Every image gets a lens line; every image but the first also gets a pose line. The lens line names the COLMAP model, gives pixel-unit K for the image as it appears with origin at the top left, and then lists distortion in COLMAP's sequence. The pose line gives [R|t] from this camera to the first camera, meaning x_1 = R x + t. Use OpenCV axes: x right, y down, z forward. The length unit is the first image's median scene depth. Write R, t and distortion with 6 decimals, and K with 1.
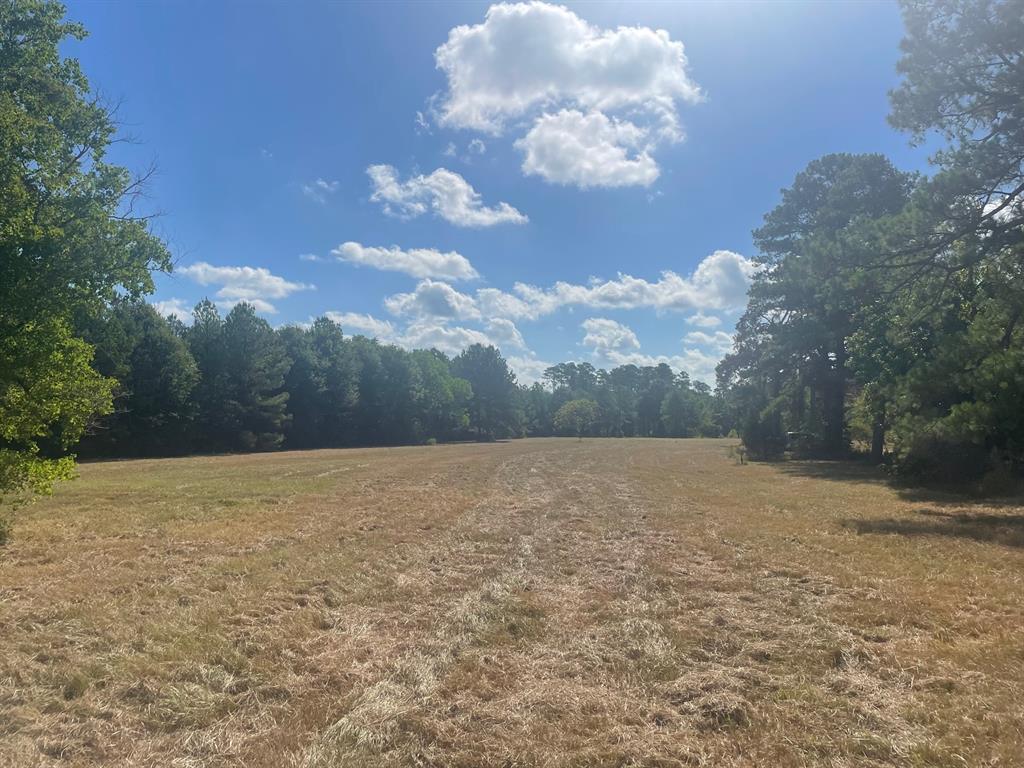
lens RADIAL K [[728.8, 0, 500.3], [0, 728.8, 381.7], [0, 0, 1]] dist [0.052938, -0.059431]
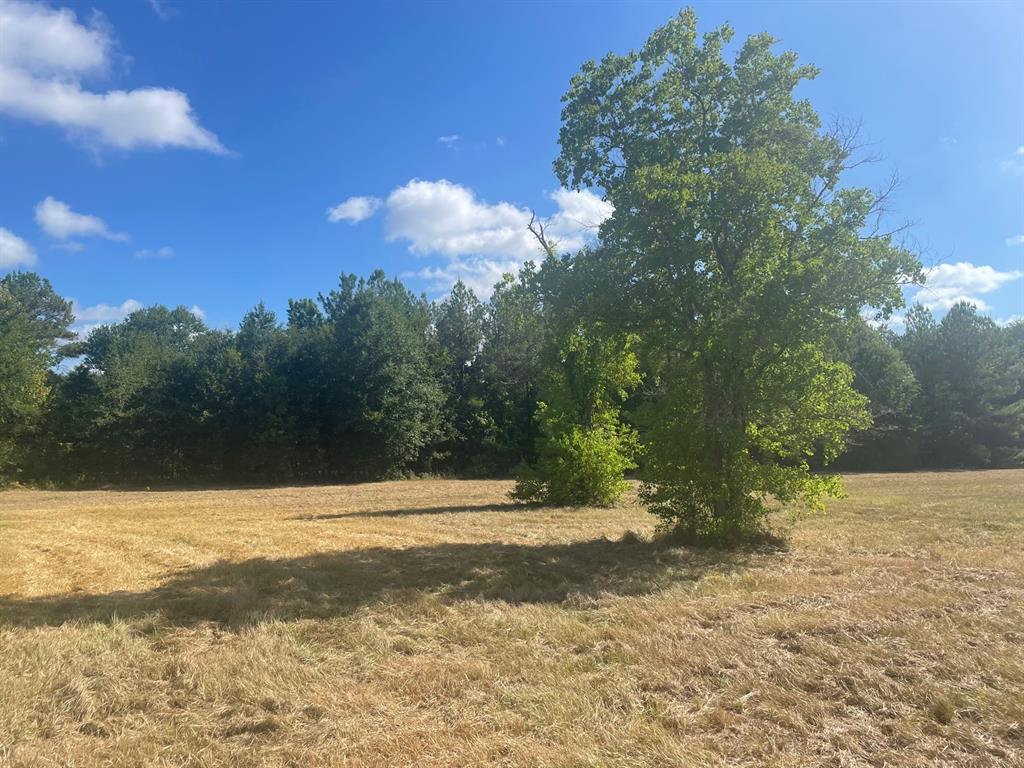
lens RADIAL K [[728.8, 0, 500.3], [0, 728.8, 381.7], [0, 0, 1]] dist [0.052938, -0.059431]
pose [[0.688191, -0.065194, -0.722595, -0.137488], [0.058824, 0.997690, -0.033991, -0.019451], [0.723141, -0.019114, 0.690436, -0.064744]]
